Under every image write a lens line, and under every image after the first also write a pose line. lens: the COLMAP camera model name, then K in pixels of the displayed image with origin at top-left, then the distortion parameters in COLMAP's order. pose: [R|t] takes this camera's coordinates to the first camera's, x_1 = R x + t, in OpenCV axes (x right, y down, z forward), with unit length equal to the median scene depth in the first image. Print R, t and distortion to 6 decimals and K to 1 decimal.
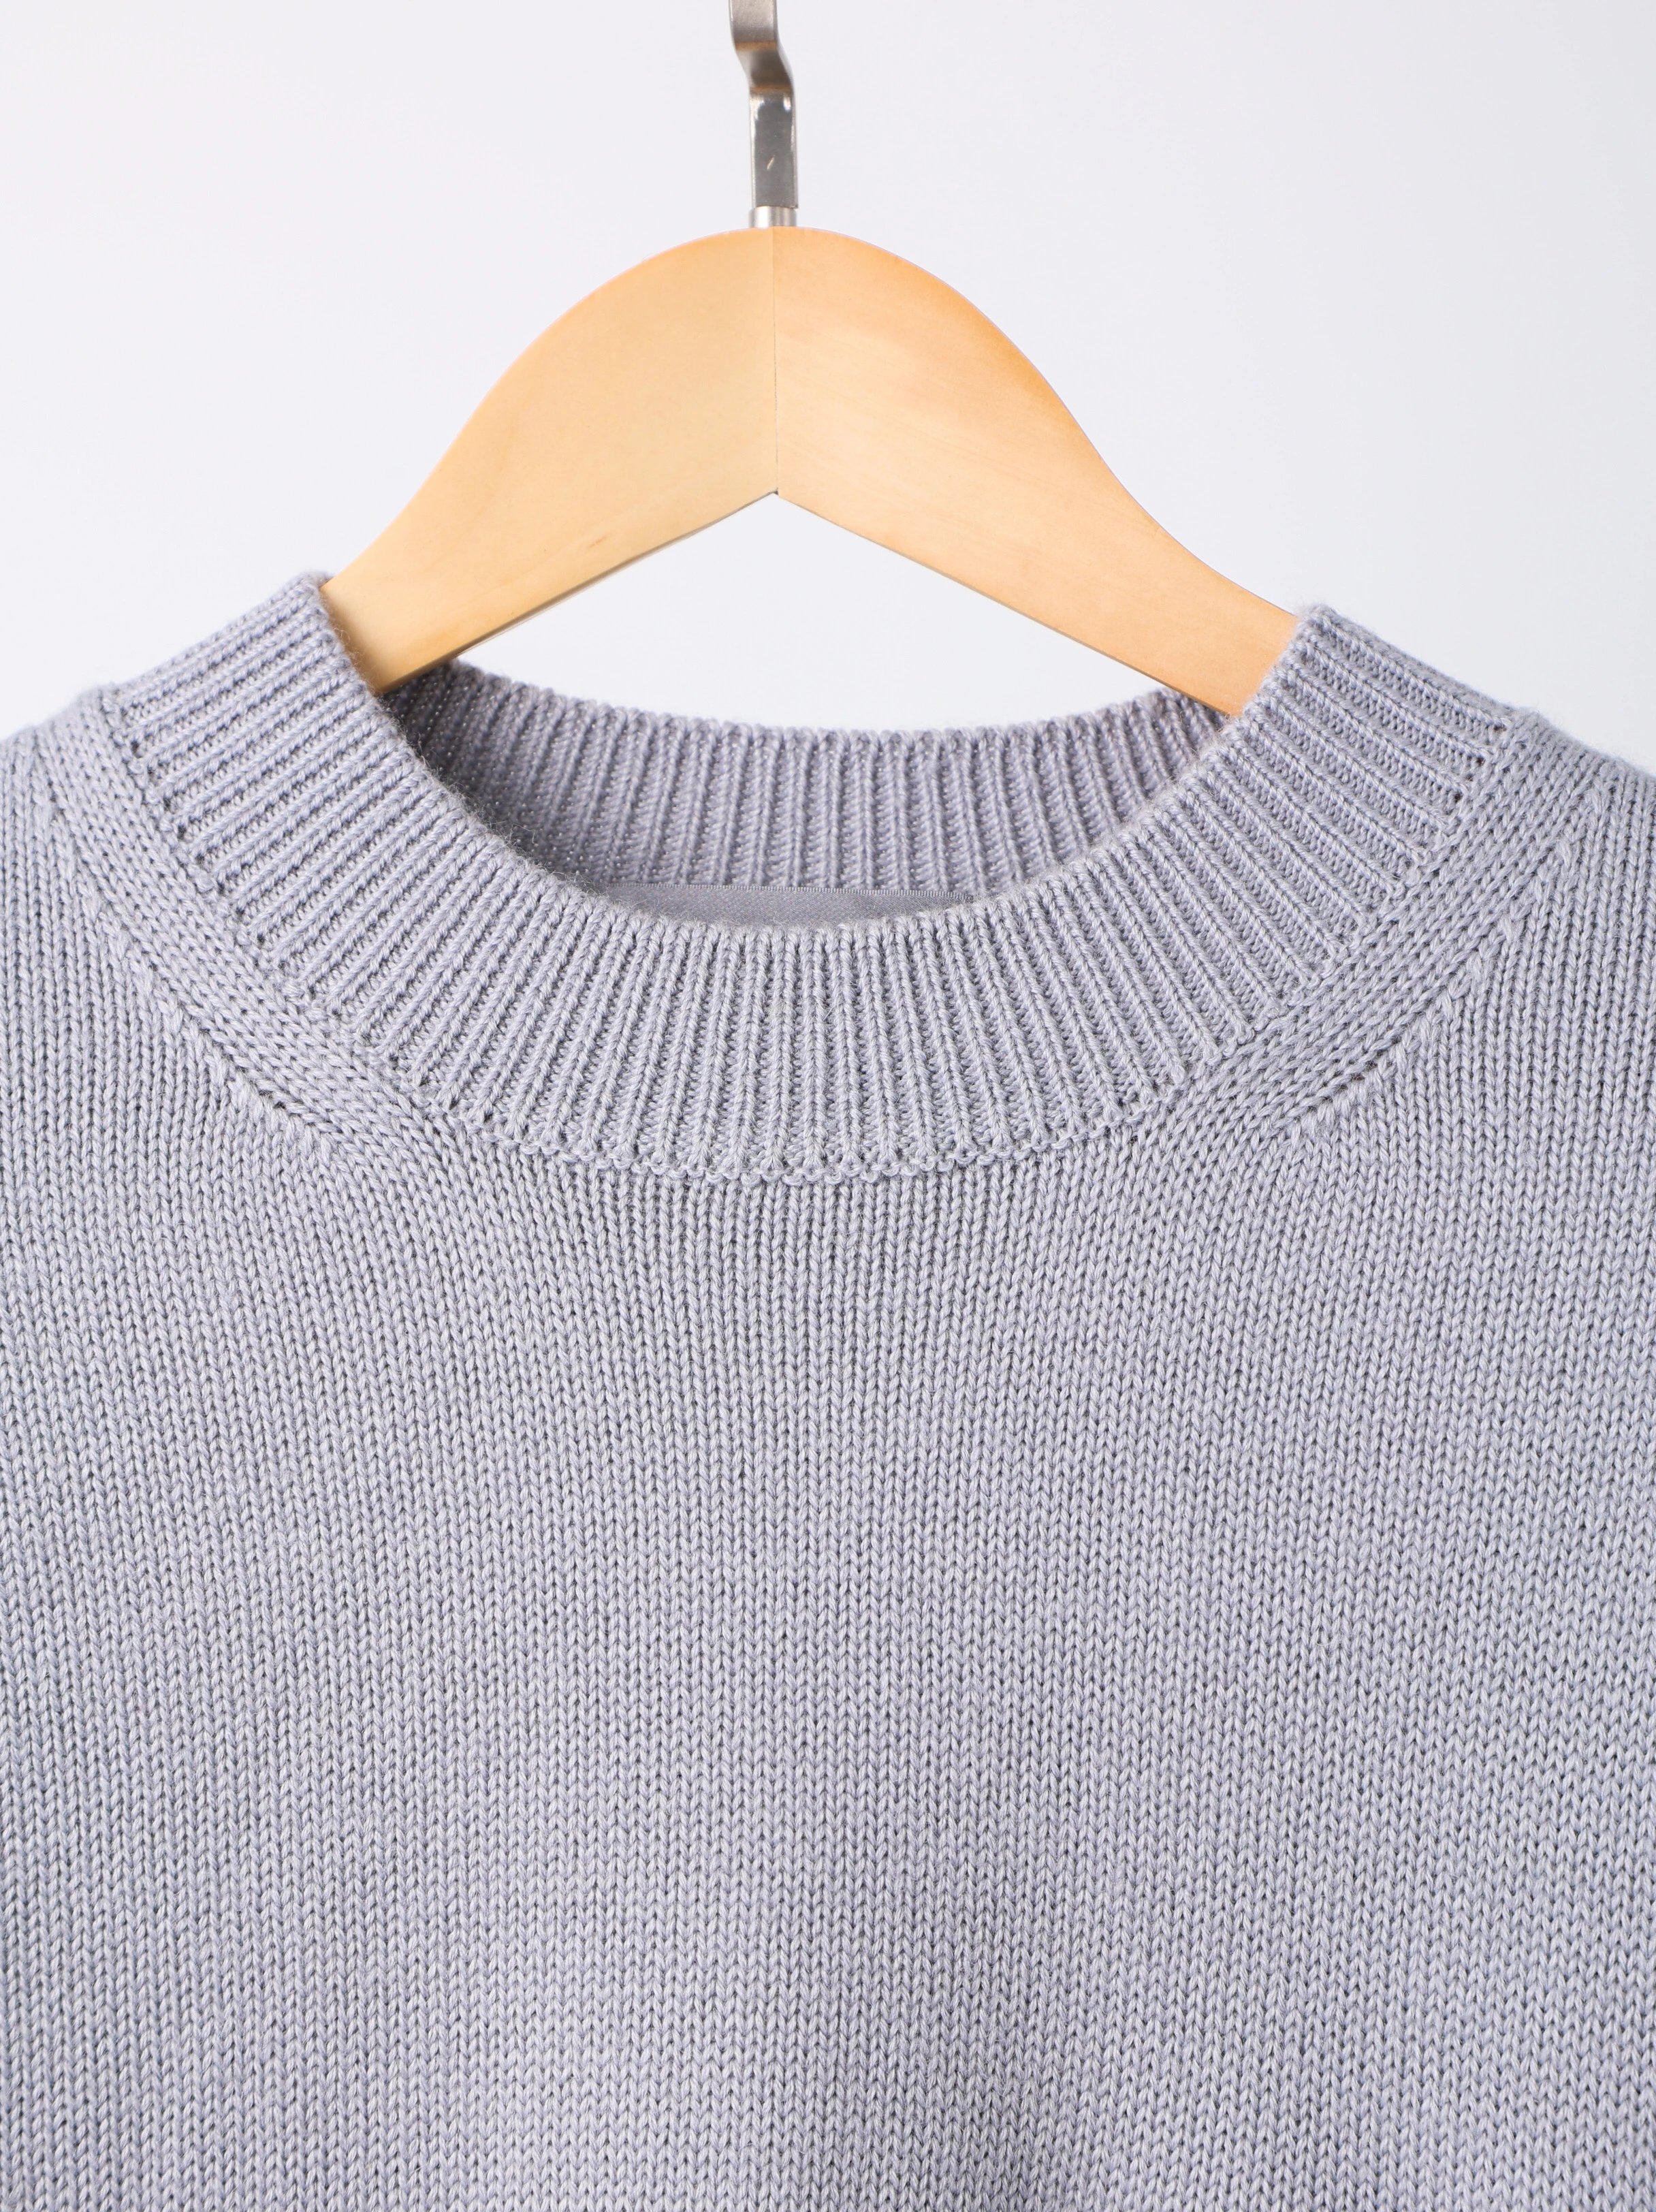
lens RADIAL K [[4103.6, 0, 828.0], [0, 4103.6, 1106.0], [0, 0, 1]] dist [0.164133, 0.042985]
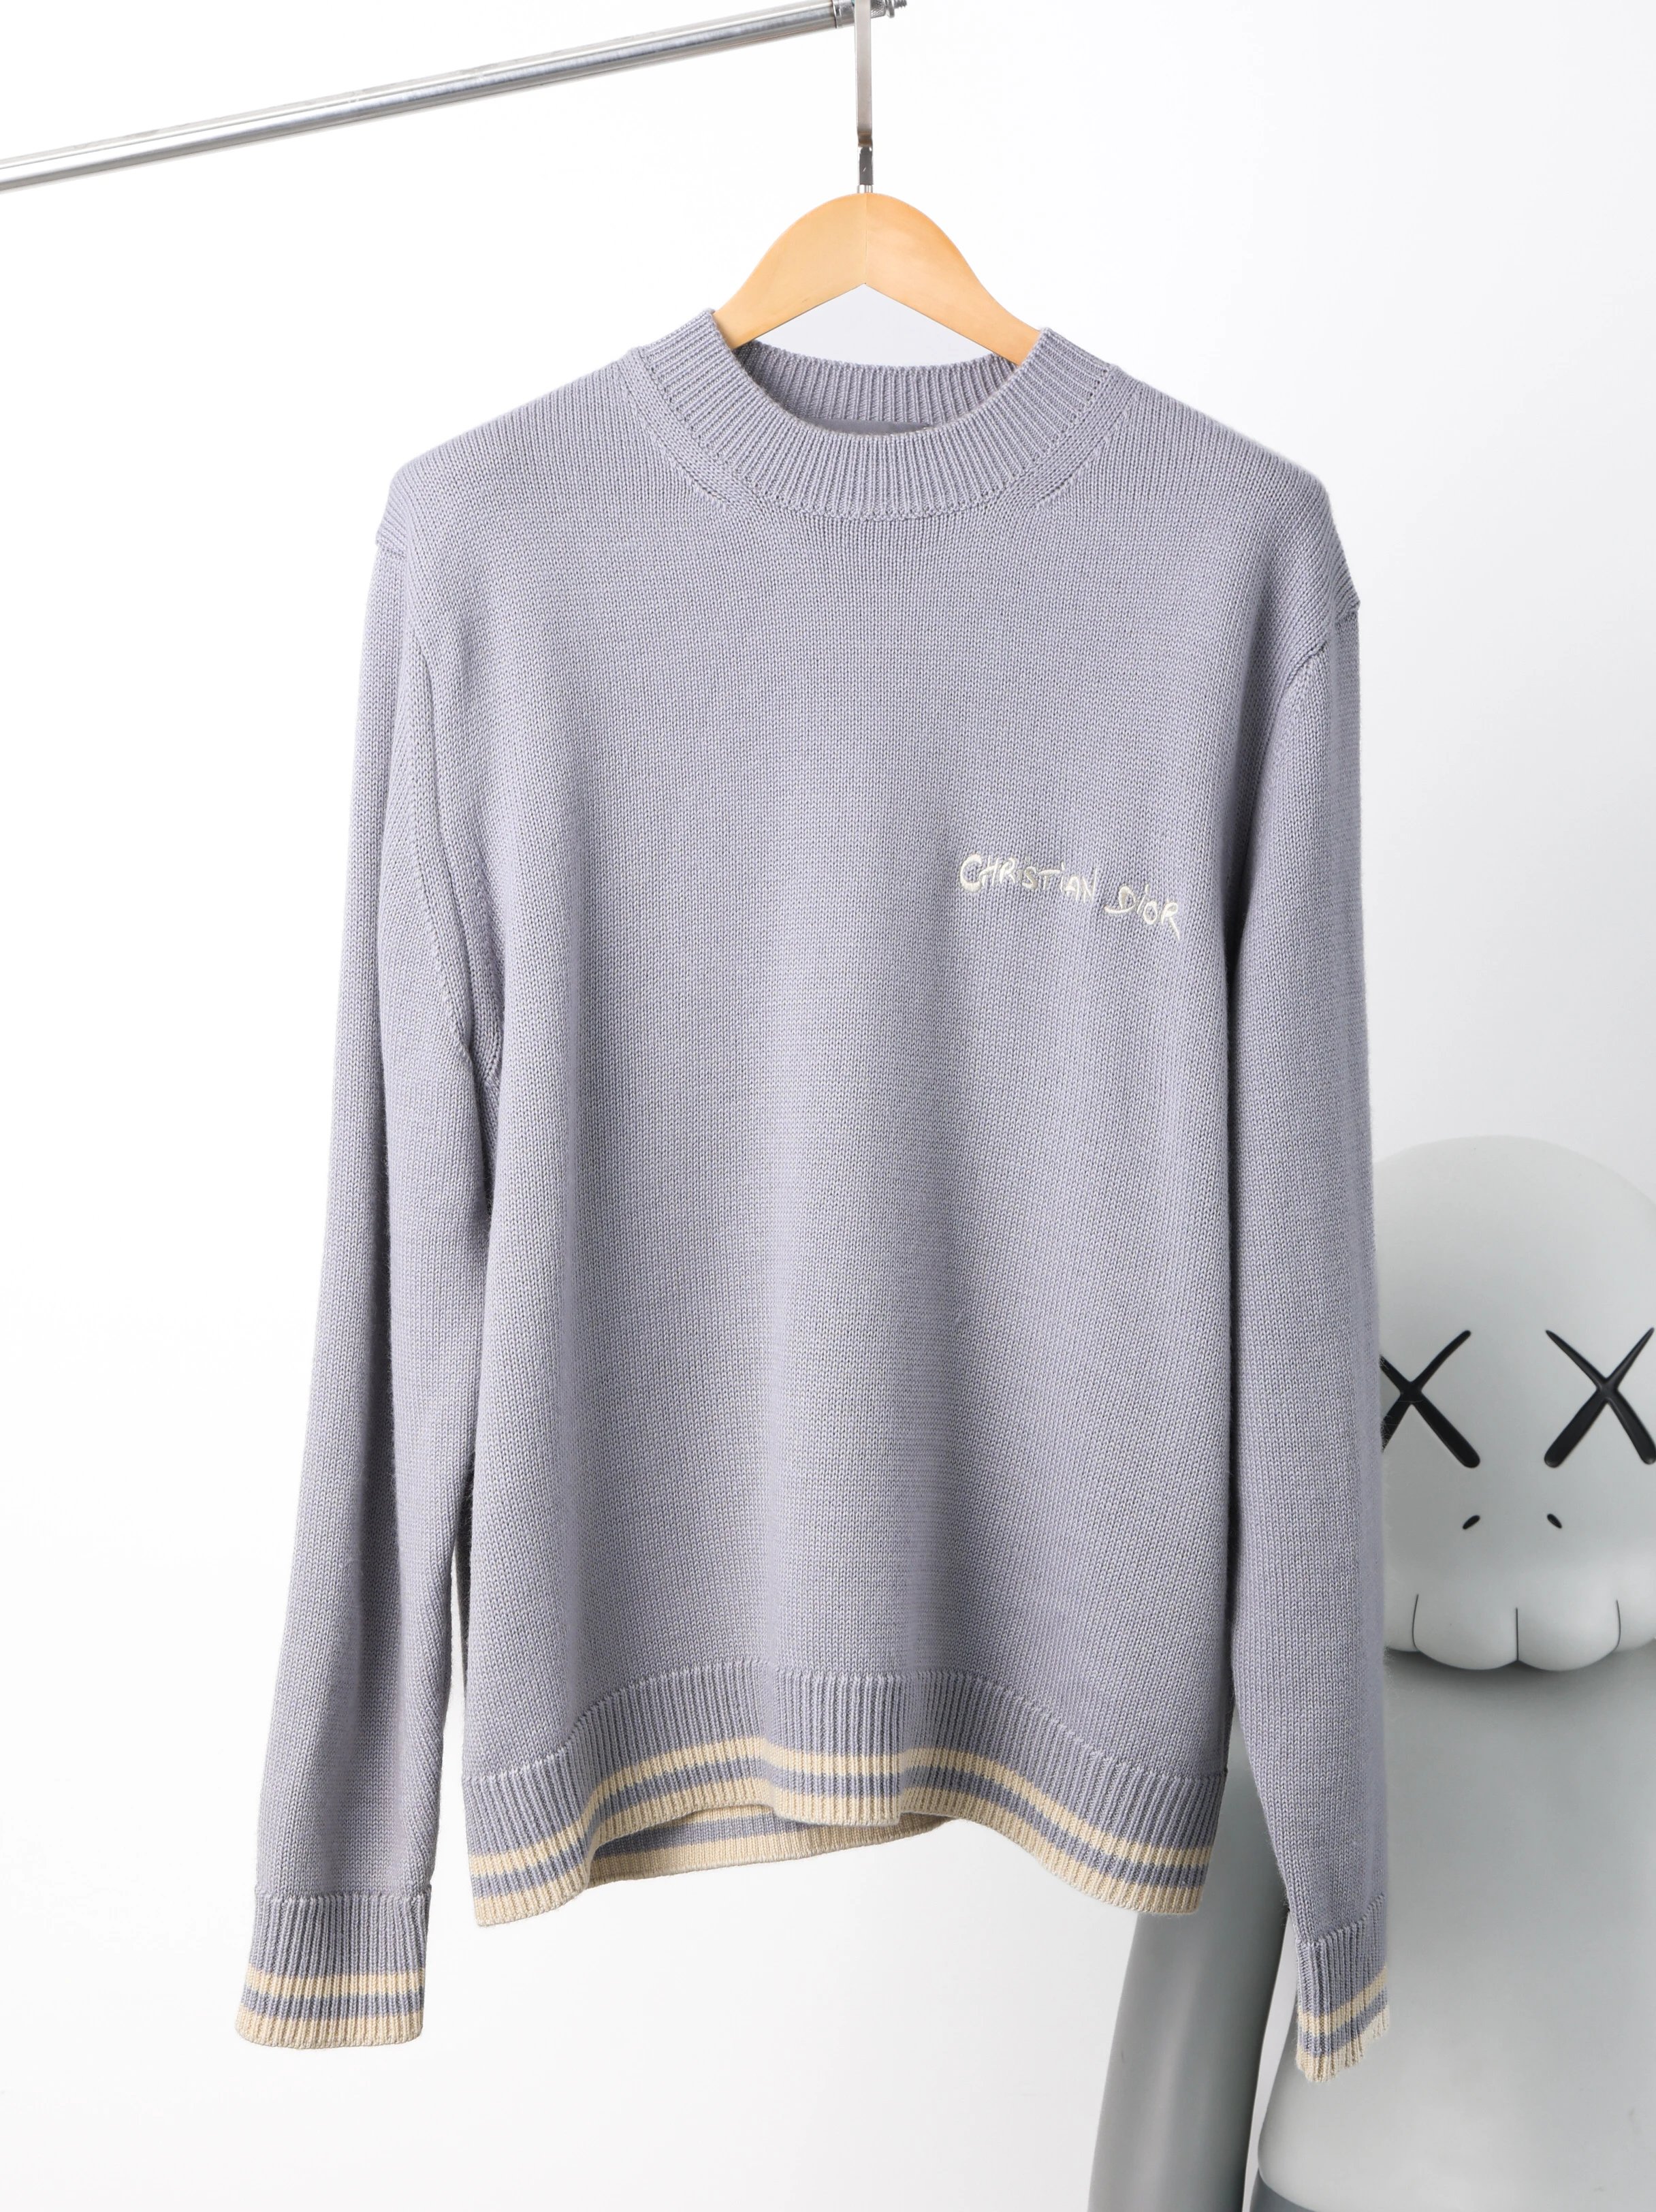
lens RADIAL K [[3718.2, 0, 828.0], [0, 3718.2, 1106.0], [0, 0, 1]] dist [0.068656, 0.113008]
pose [[0.995000, -0.003899, 0.099796, -0.330674], [-0.011309, 0.988412, 0.151374, 0.030833], [-0.099230, -0.151745, 0.983426, -1.841799]]
